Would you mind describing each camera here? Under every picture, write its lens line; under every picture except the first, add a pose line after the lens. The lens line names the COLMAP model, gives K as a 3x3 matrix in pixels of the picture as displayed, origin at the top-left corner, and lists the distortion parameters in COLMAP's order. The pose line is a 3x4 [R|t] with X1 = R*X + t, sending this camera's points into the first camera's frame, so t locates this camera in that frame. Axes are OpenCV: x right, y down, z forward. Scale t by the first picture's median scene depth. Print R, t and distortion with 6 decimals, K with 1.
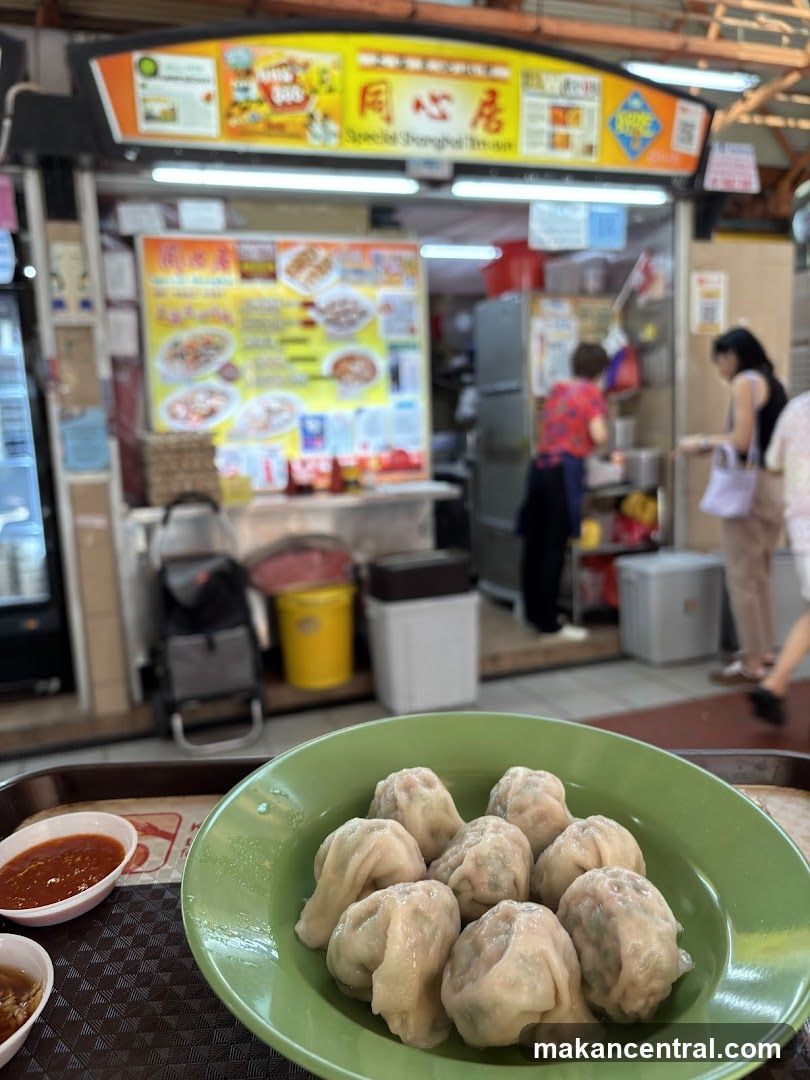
lens RADIAL K [[817.9, 0, 405.0], [0, 817.9, 540.0], [0, 0, 1]] dist [0.023208, -0.077506]
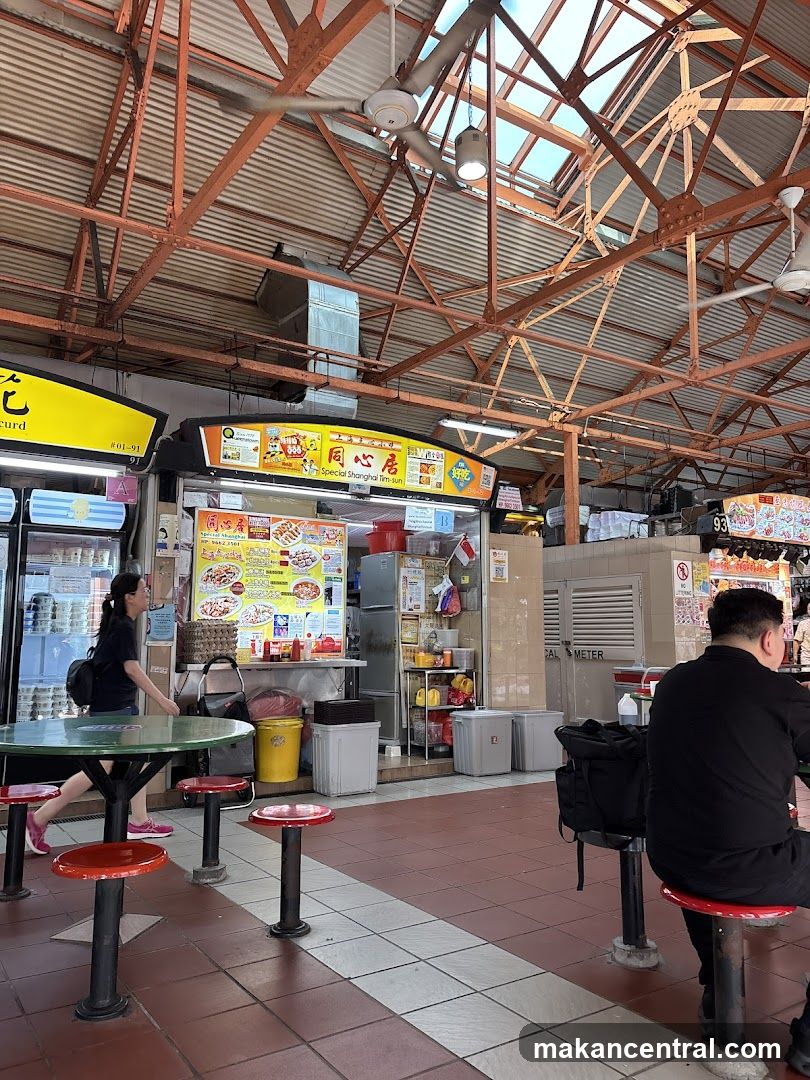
lens RADIAL K [[817.9, 0, 405.0], [0, 817.9, 540.0], [0, 0, 1]] dist [0.023208, -0.077506]
pose [[0.968844, 0.067545, 0.238285, -0.289883], [0.001530, 0.960443, -0.278472, 0.176321], [-0.247668, 0.270160, 0.930416, -0.707614]]
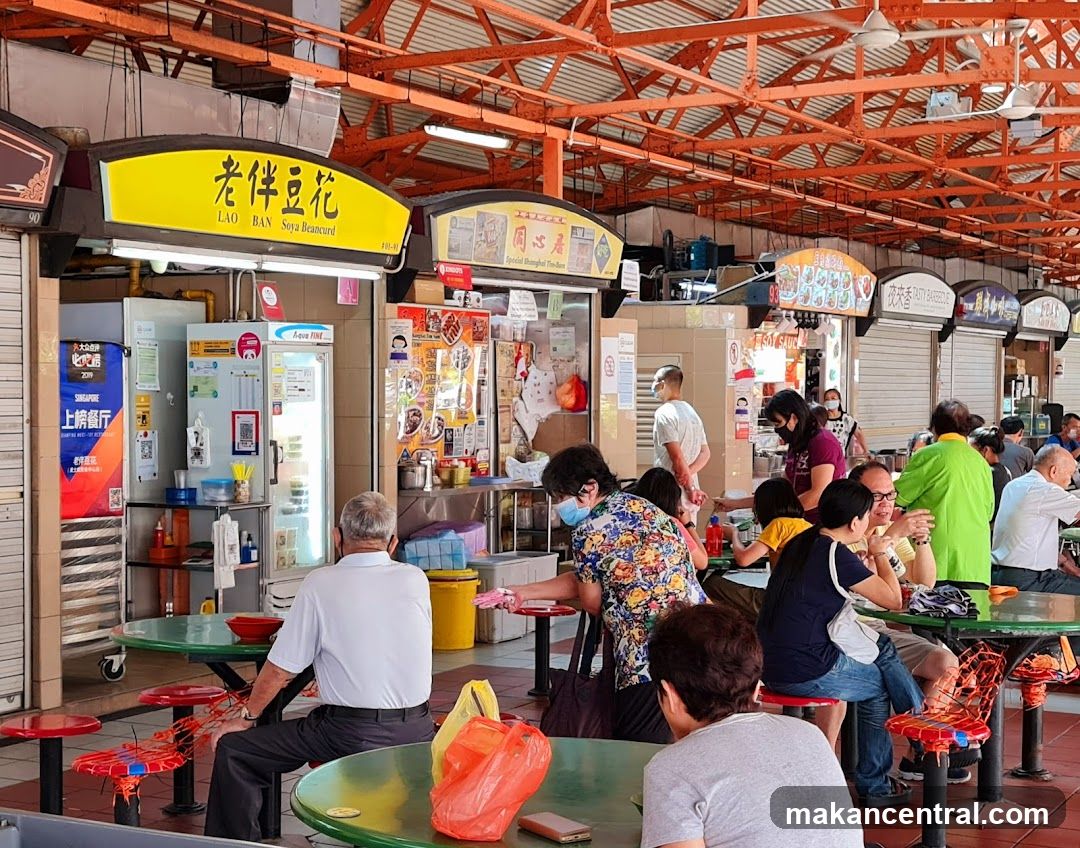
lens RADIAL K [[1903.9, 0, 540.0], [0, 1903.9, 424.0], [0, 0, 1]] dist [-0.071396, -0.184851]
pose [[0.742254, 0.023542, 0.669705, -2.258074], [0.082533, 0.988562, -0.126224, 0.274200], [-0.665016, 0.148964, 0.731822, -1.549965]]
